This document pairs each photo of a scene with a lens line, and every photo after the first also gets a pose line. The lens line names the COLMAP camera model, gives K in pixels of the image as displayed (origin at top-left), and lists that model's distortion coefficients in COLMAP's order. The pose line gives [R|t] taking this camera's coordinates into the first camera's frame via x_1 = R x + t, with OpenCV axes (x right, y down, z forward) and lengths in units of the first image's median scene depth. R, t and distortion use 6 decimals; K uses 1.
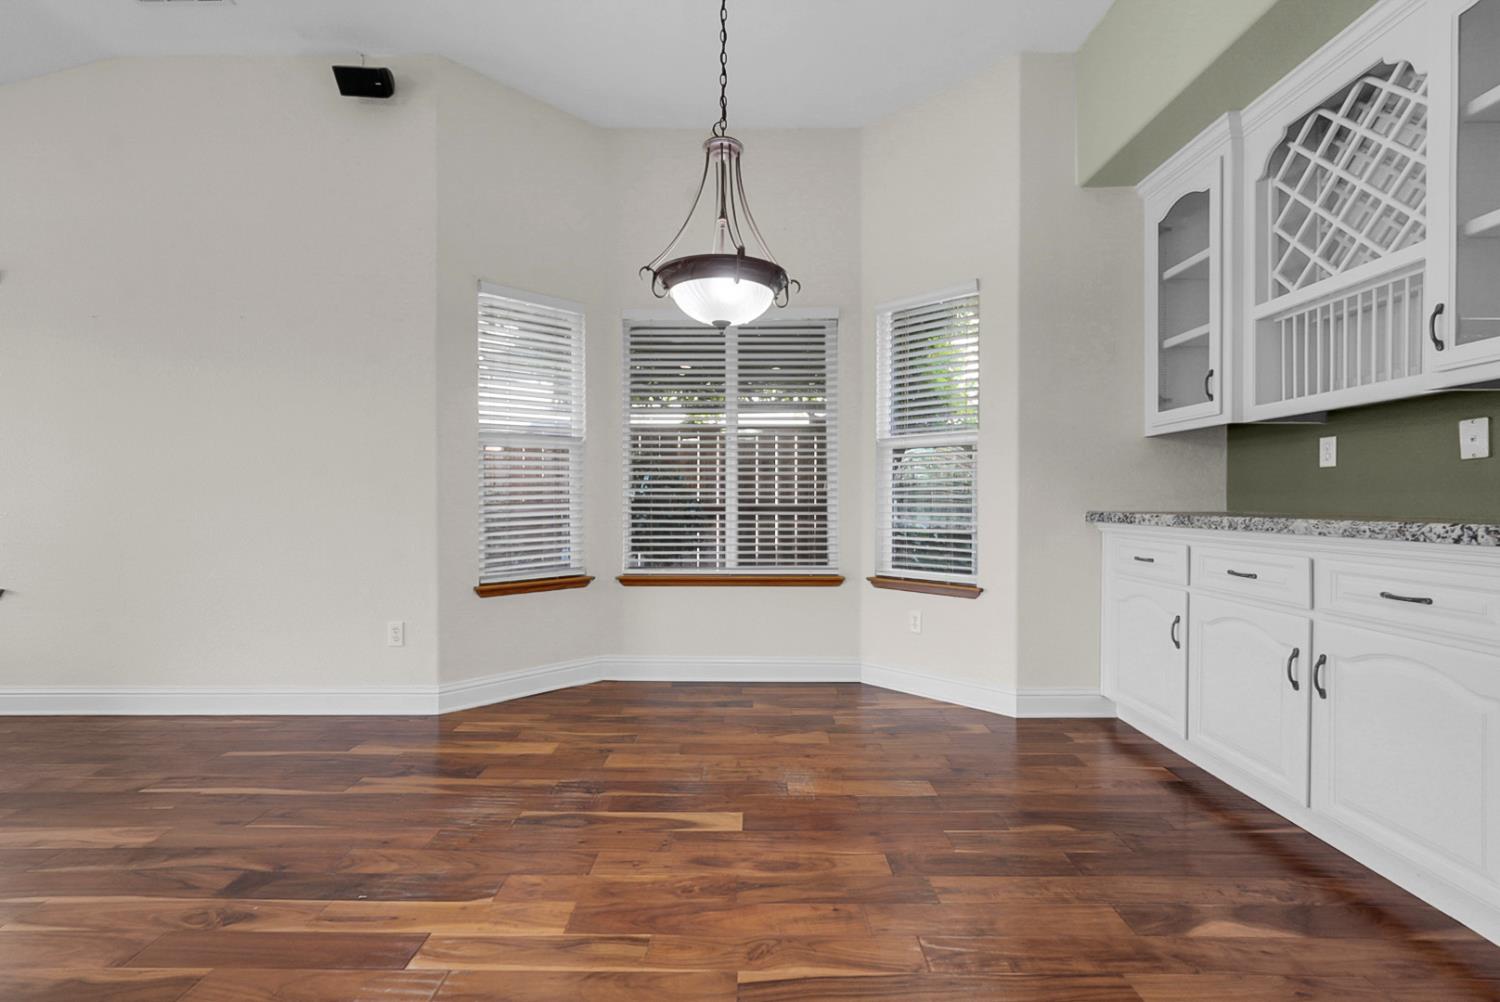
lens RADIAL K [[664.2, 0, 749.6], [0, 664.2, 491.0], [0, 0, 1]] dist [0.000091, 0.000147]
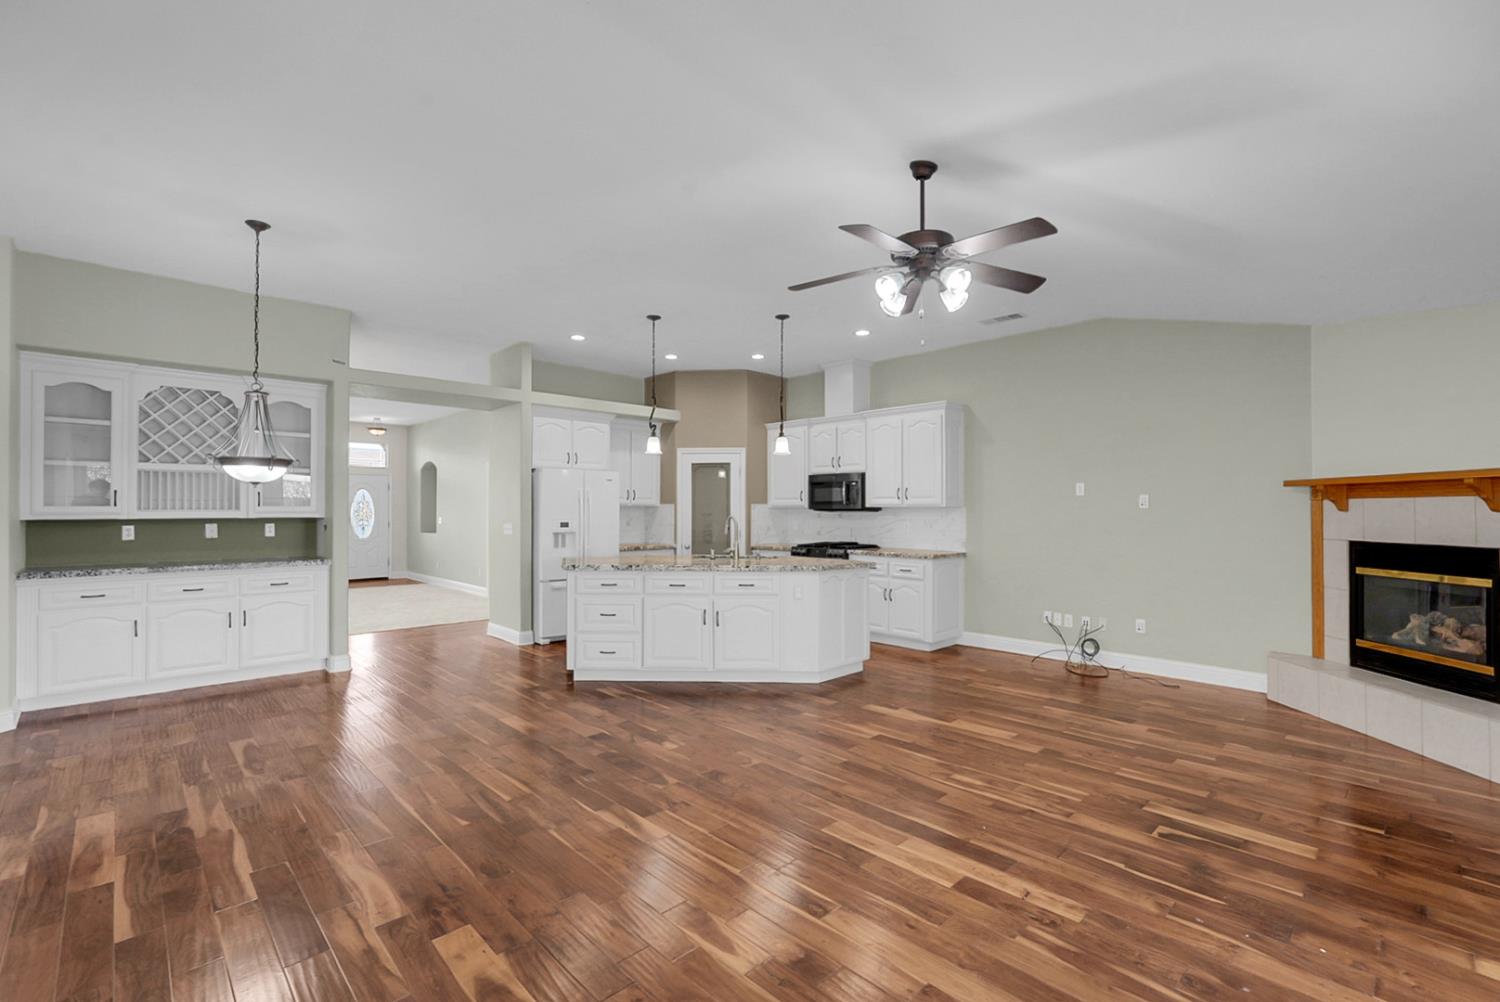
lens RADIAL K [[681.6, 0, 750.0], [0, 681.6, 501.0], [0, 0, 1]] dist [-0.000279, -0.000017]
pose [[-0.696579, 0.009914, 0.717411, -2.167394], [0.001351, 0.999921, -0.012507, -0.146060], [-0.717478, -0.007743, -0.696538, 1.167043]]
